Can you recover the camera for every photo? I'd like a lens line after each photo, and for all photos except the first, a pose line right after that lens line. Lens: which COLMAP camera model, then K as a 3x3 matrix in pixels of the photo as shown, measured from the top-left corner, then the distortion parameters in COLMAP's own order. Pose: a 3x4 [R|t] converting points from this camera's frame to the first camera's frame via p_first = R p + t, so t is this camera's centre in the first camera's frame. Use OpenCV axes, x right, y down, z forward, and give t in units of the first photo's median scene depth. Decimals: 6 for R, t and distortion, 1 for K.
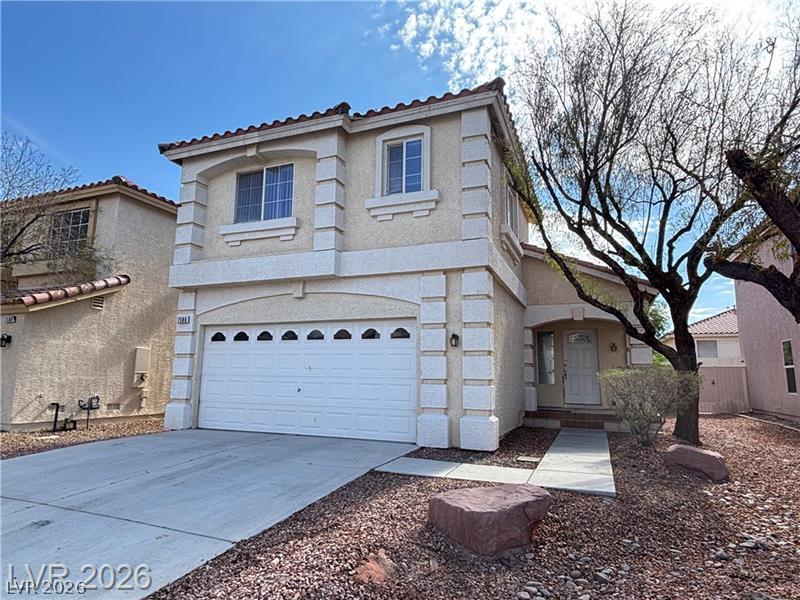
lens RADIAL K [[478.4, 0, 400.0], [0, 478.4, 300.0], [0, 0, 1]] dist [0.004573, -0.000486]
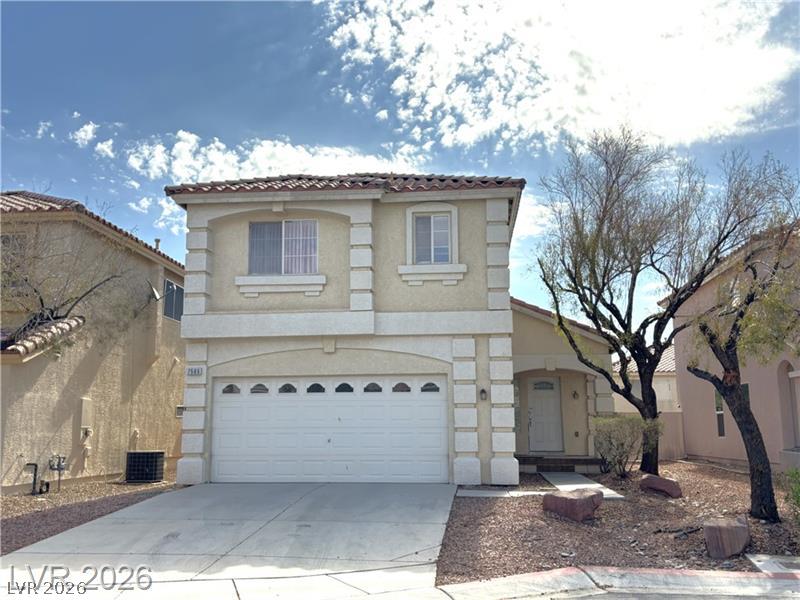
lens RADIAL K [[738.2, 0, 400.8], [0, 738.2, 287.3], [0, 0, 1]] dist [0.047270, -0.008795]
pose [[0.961622, 0.036023, 0.272001, -0.528195], [-0.027874, 0.999041, -0.033765, -0.102328], [-0.272957, 0.024888, 0.961704, -0.645754]]
